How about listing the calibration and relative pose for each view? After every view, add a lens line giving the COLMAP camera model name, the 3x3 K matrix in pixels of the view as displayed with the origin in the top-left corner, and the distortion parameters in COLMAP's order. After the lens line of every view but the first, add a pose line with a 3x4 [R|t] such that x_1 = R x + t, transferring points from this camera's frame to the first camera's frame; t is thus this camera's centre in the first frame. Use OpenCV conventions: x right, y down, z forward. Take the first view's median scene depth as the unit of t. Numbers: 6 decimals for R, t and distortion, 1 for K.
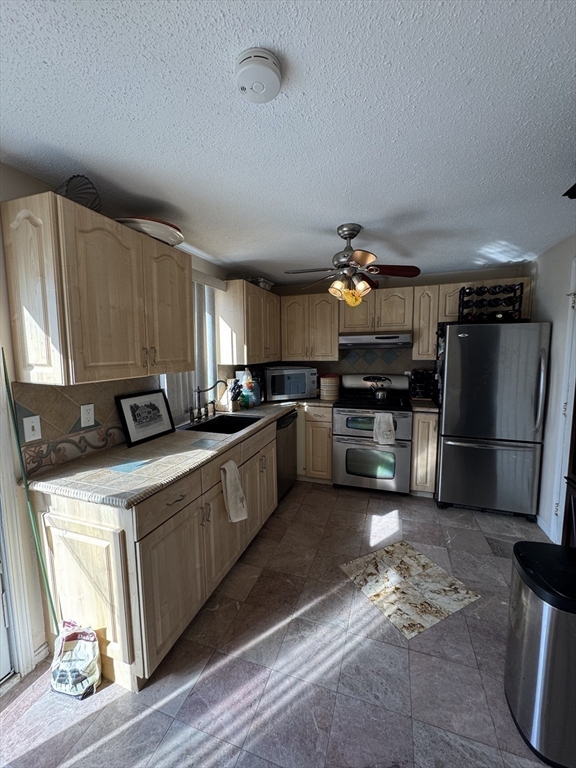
lens RADIAL K [[305.7, 0, 289.0], [0, 305.7, 384.6], [0, 0, 1]] dist [-0.003614, 0.000033]
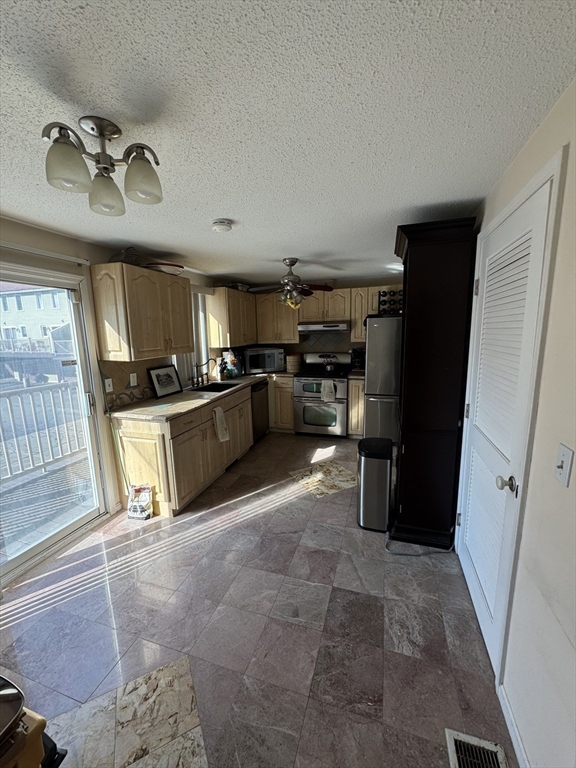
lens RADIAL K [[305.7, 0, 288.4], [0, 305.7, 383.3], [0, 0, 1]] dist [-0.003614, 0.000033]
pose [[0.999725, -0.016738, 0.016401, 0.167949], [0.015670, 0.997876, 0.063228, 0.025216], [-0.017425, -0.062954, 0.997864, -0.673735]]
